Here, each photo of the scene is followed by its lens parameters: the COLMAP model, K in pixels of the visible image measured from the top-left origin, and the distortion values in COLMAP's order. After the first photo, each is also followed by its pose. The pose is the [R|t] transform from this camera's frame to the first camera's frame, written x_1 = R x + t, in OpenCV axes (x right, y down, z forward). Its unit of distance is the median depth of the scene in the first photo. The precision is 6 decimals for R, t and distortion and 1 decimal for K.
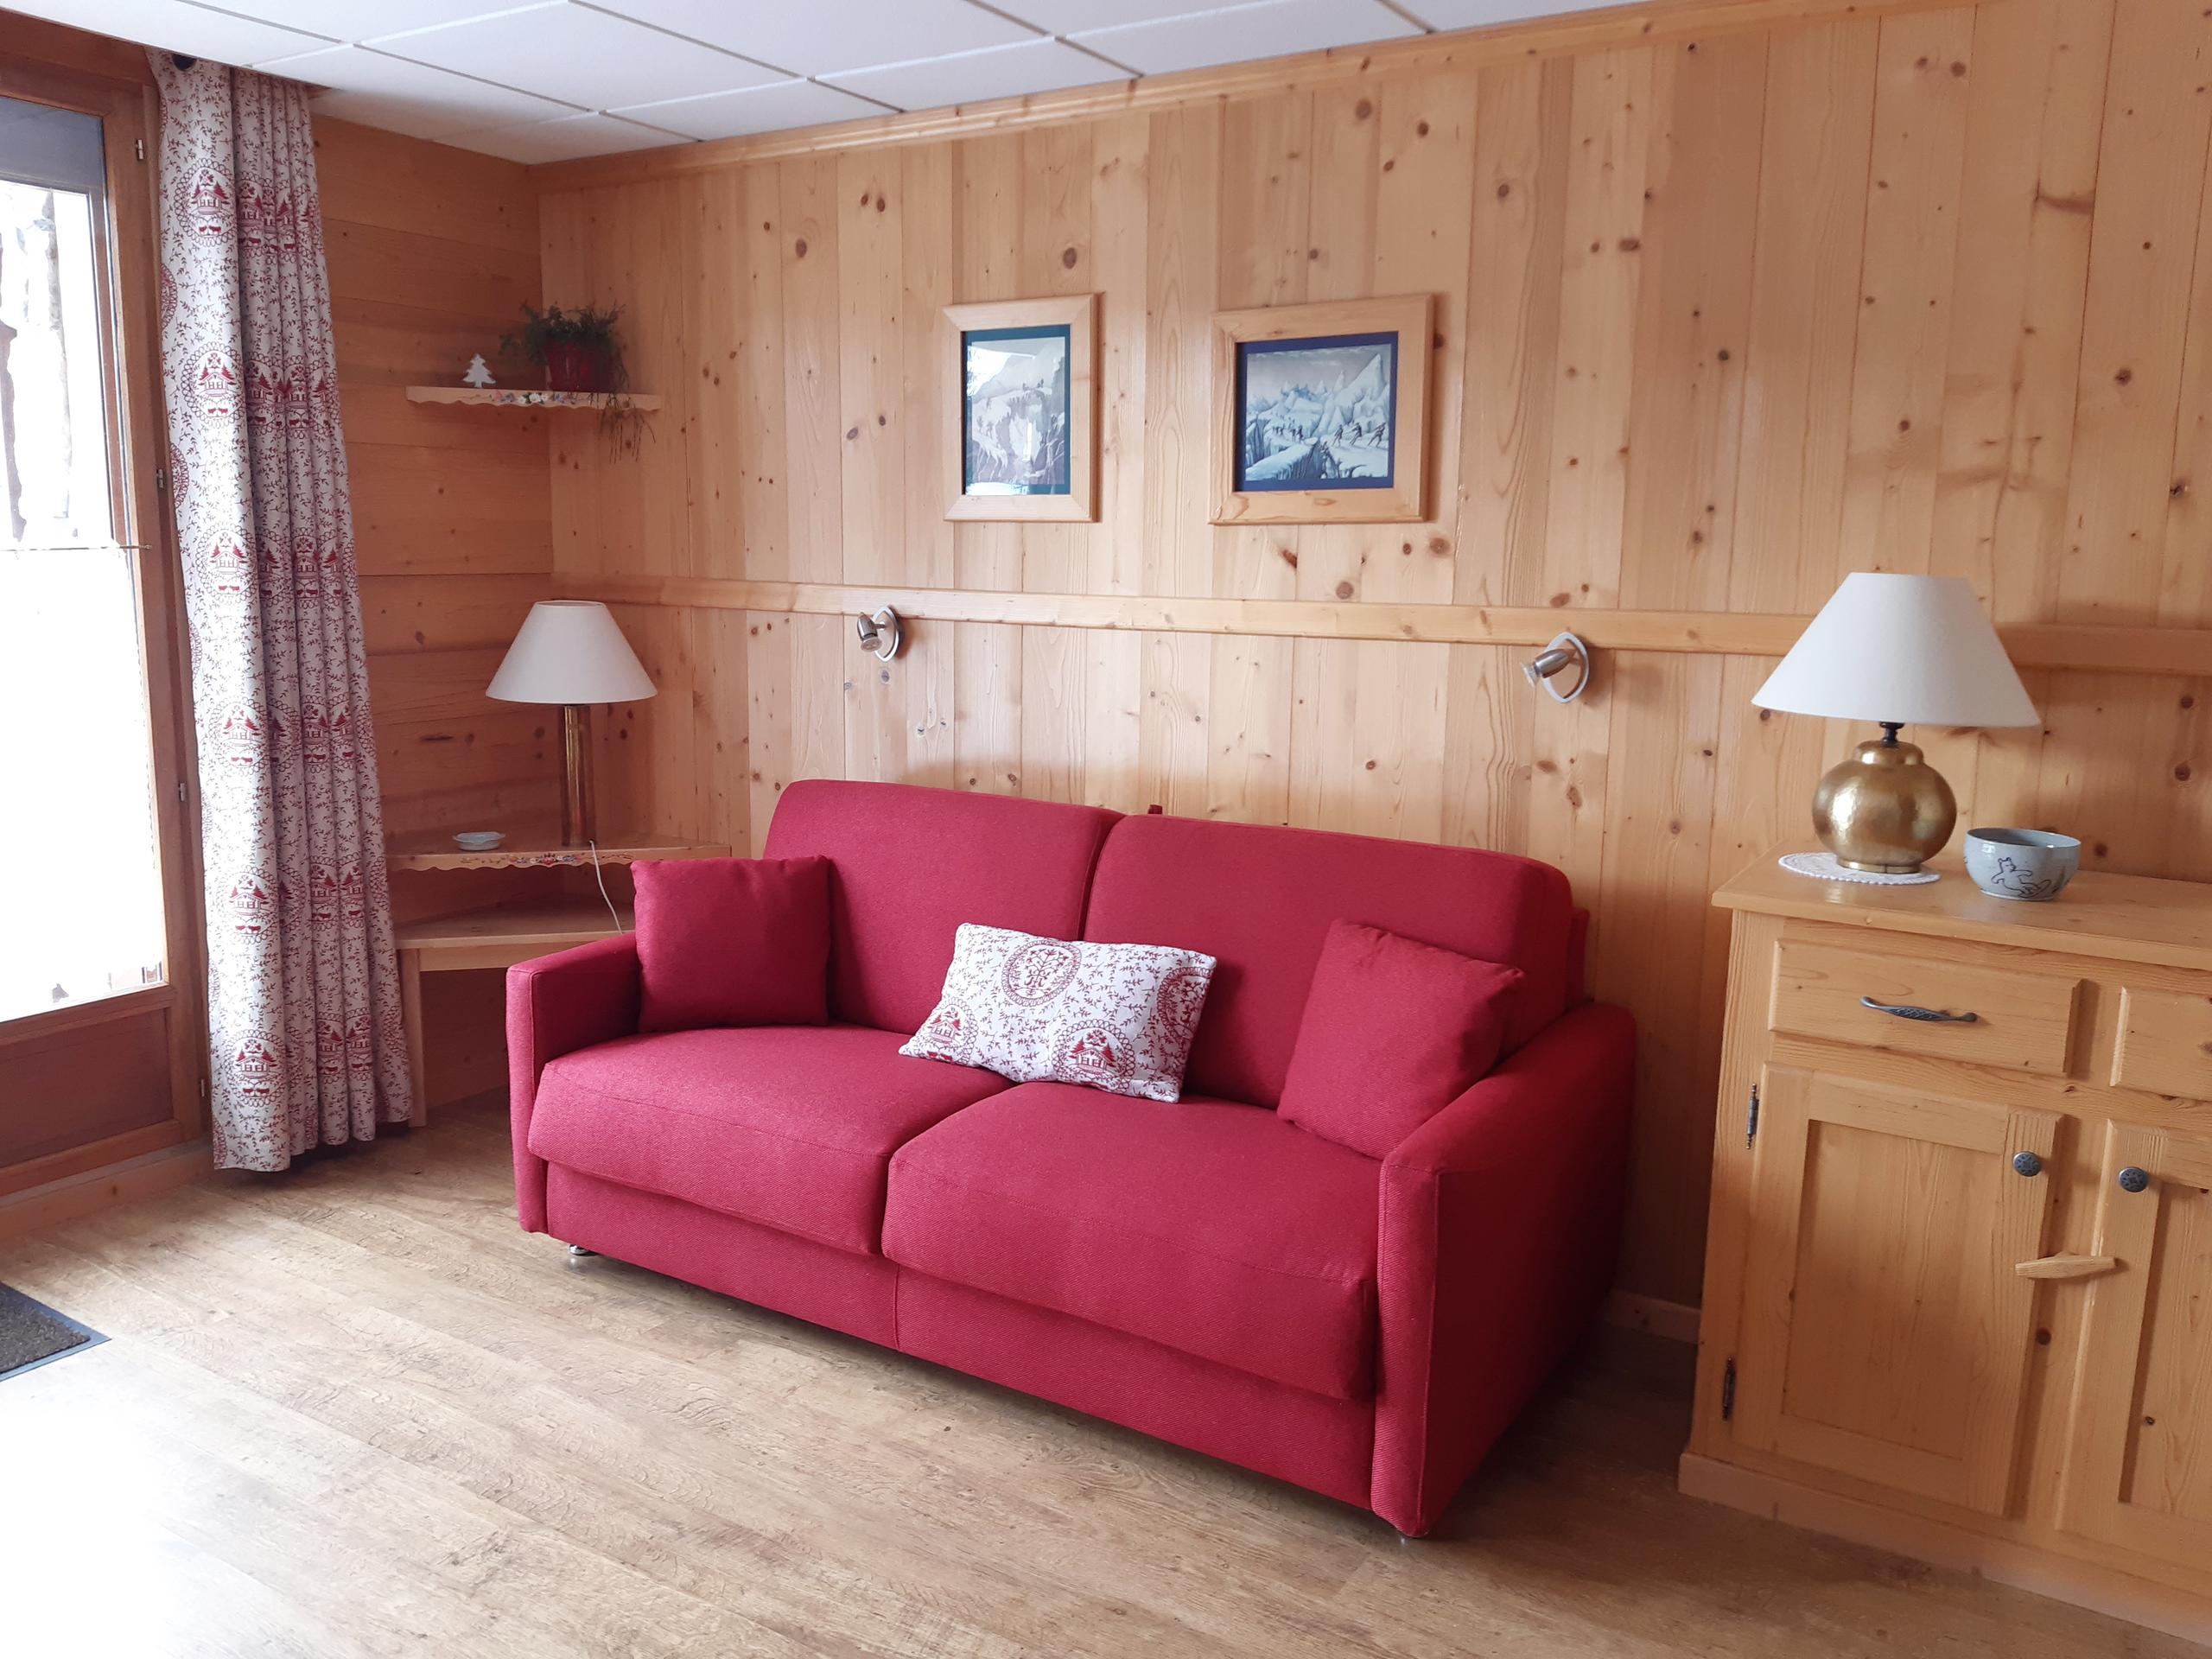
lens RADIAL K [[1721.0, 0, 1087.3], [0, 1721.0, 813.2], [0, 0, 1]] dist [0.089233, -0.172542]
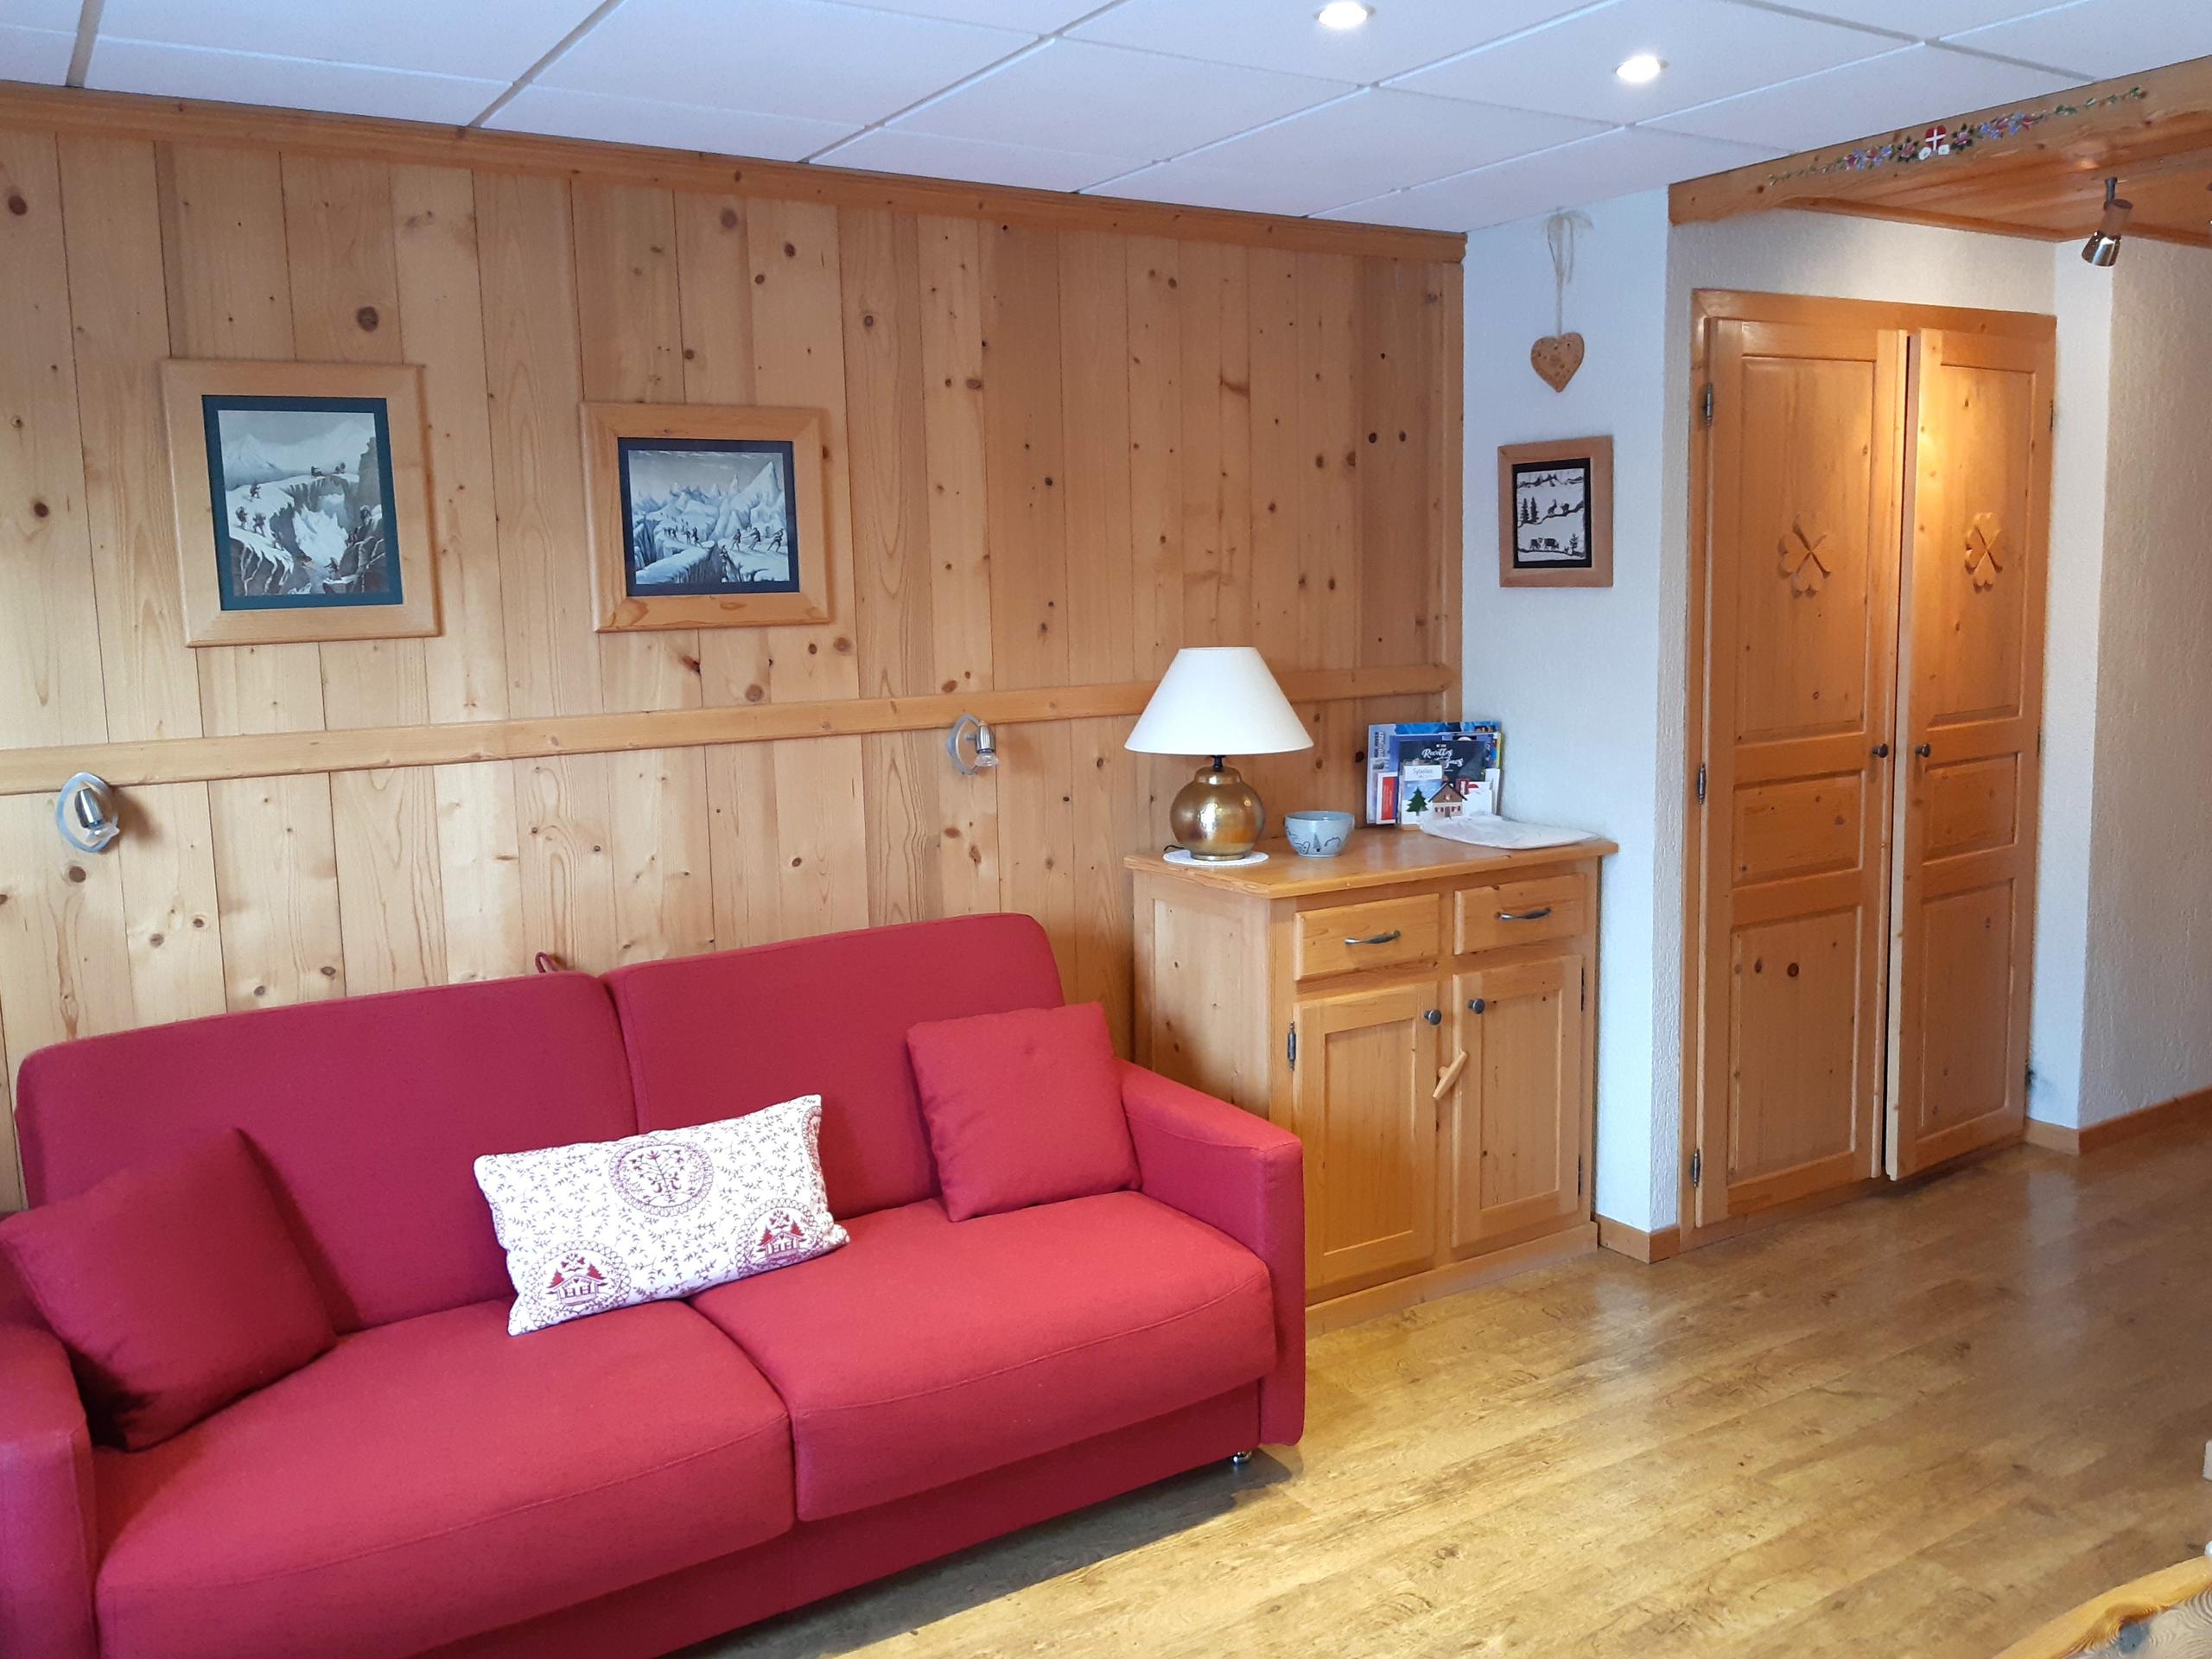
lens RADIAL K [[1772.3, 0, 1106.0], [0, 1772.3, 829.5], [0, 0, 1]] dist [0.085704, -0.204632]
pose [[0.432754, -0.145344, 0.889719, -0.697201], [0.173199, 0.981937, 0.076166, -0.096685], [-0.884718, 0.121137, 0.450110, 0.375757]]
